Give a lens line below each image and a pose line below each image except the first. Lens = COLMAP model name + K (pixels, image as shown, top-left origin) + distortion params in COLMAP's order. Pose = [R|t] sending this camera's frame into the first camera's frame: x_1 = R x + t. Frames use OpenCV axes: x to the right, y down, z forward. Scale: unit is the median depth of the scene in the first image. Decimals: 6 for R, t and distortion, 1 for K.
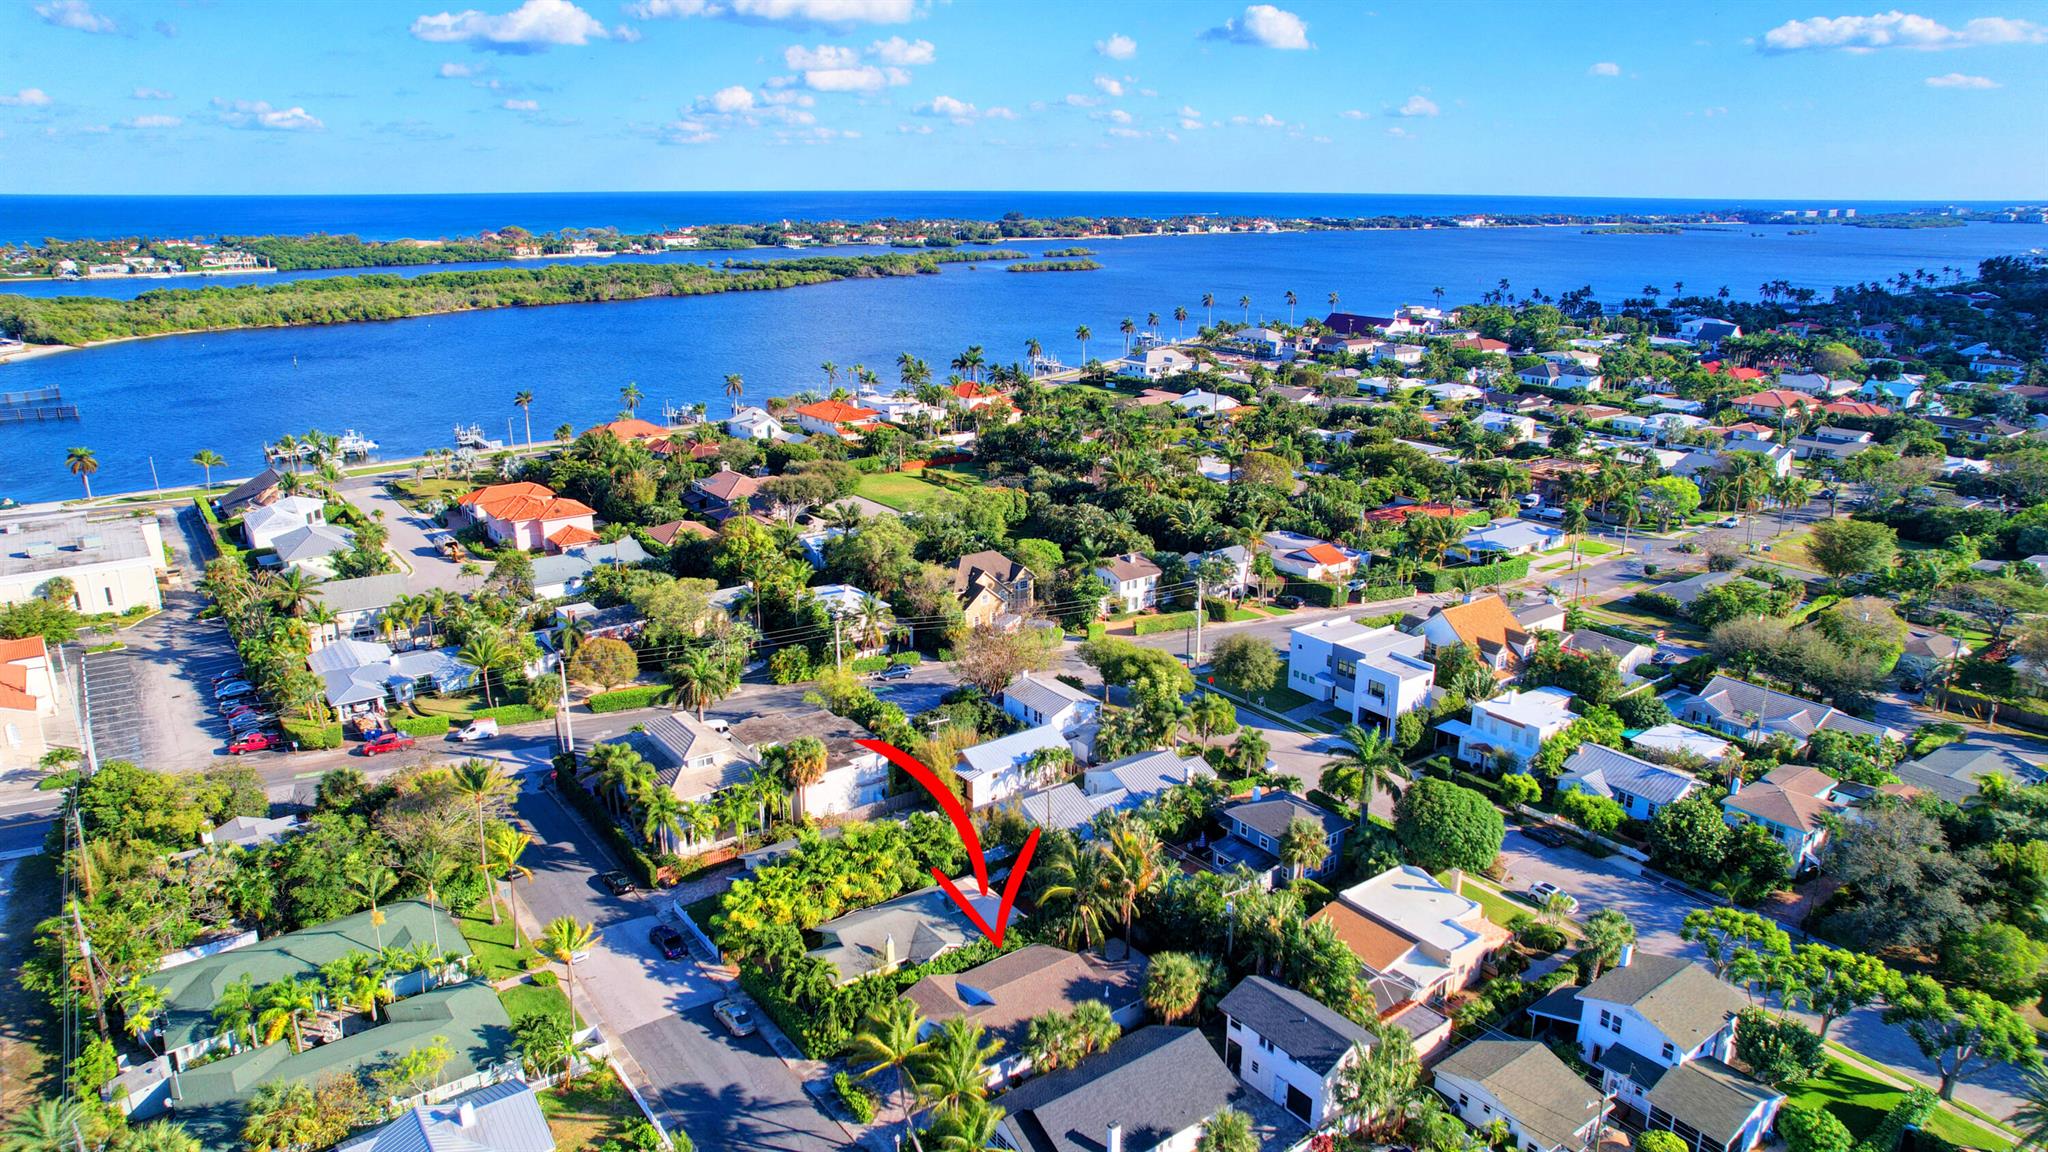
lens RADIAL K [[1263.9, 0, 1024.0], [0, 1263.9, 576.0], [0, 0, 1]] dist [-0.070587, 0.061535]
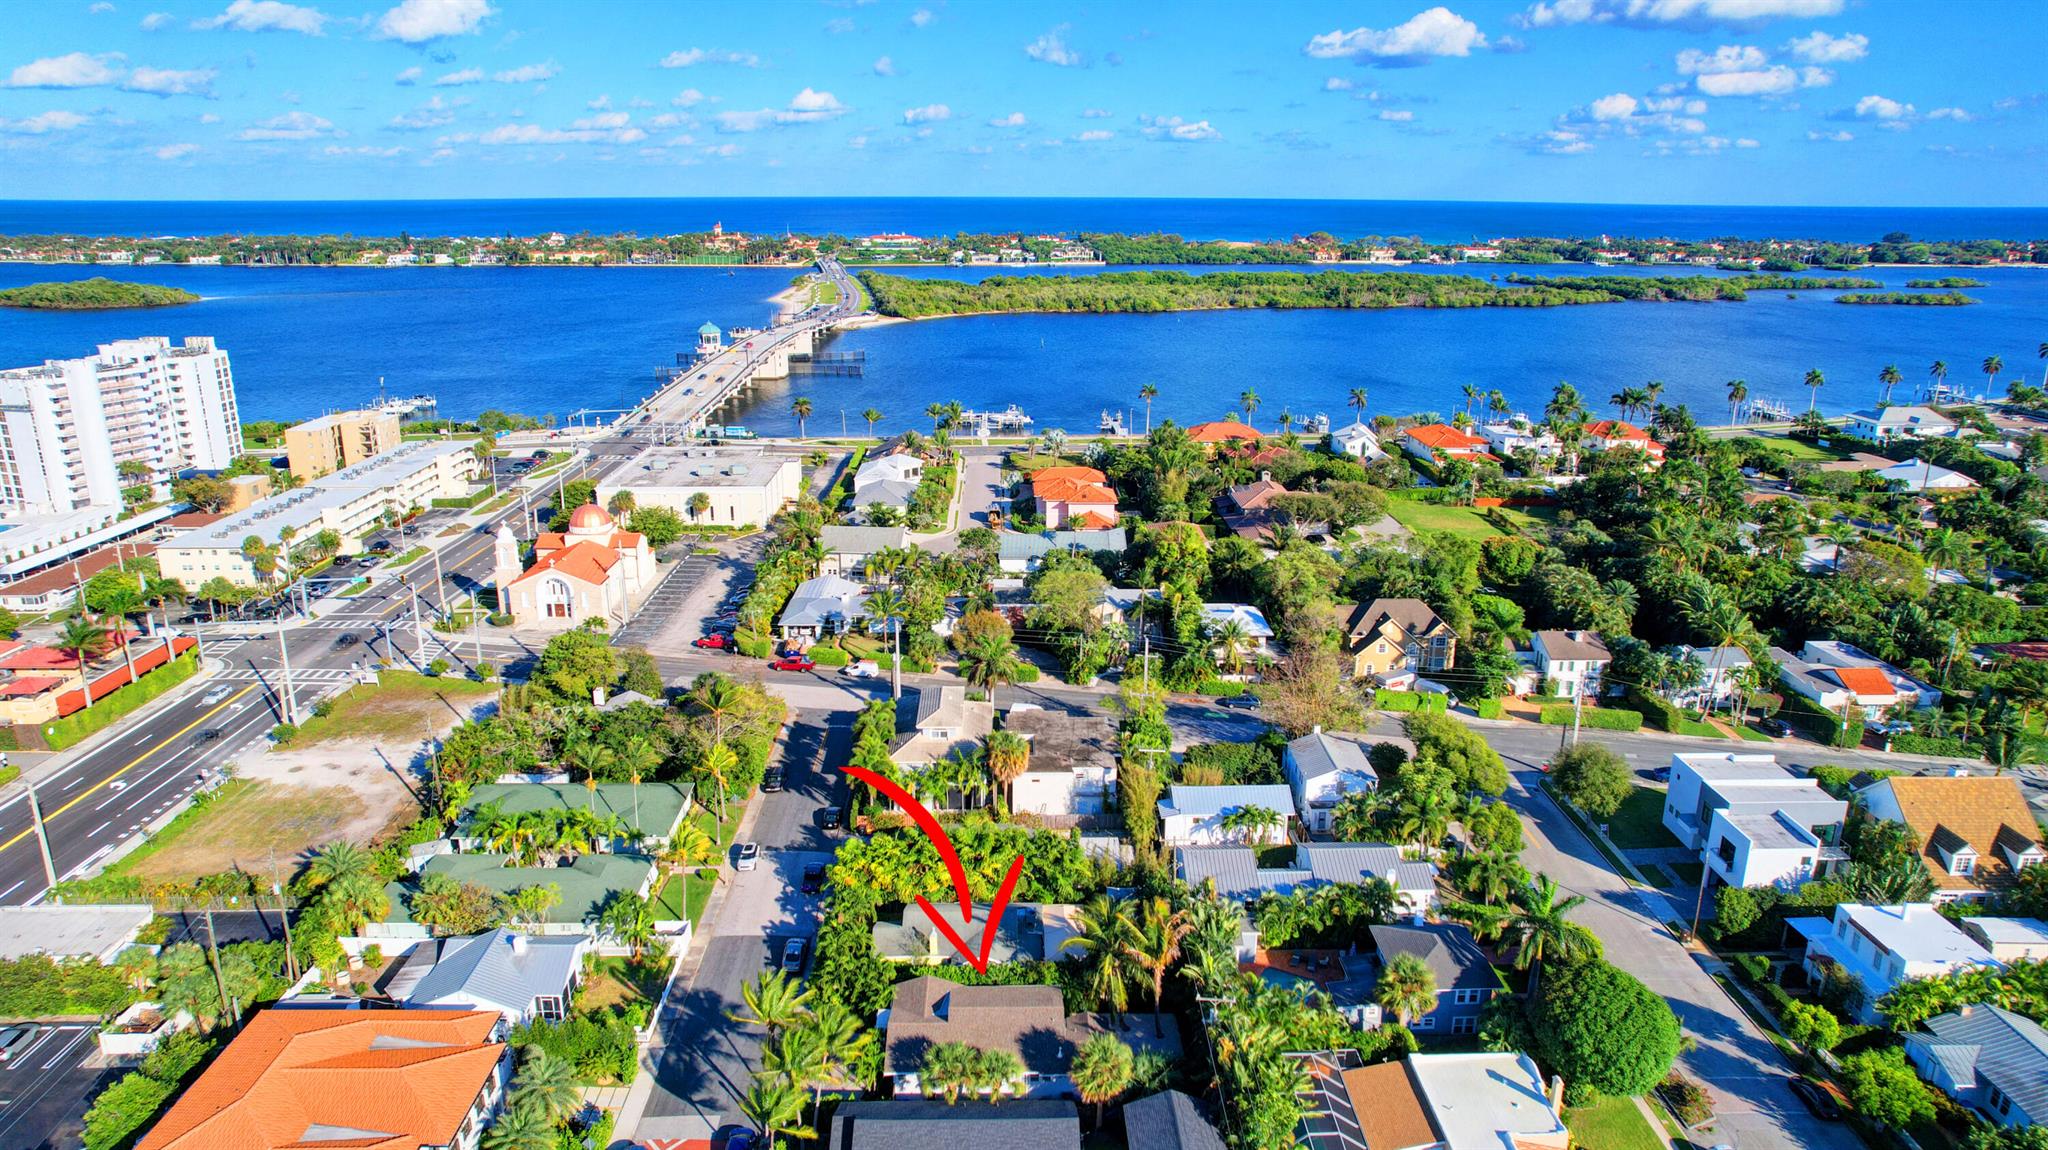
lens RADIAL K [[1263.9, 0, 1024.0], [0, 1263.9, 575.0], [0, 0, 1]] dist [-0.070587, 0.061535]
pose [[0.825278, 0.164851, -0.540130, 0.225380], [-0.169041, 0.984703, 0.042255, -0.027078], [0.538833, 0.056432, 0.840520, 0.076094]]
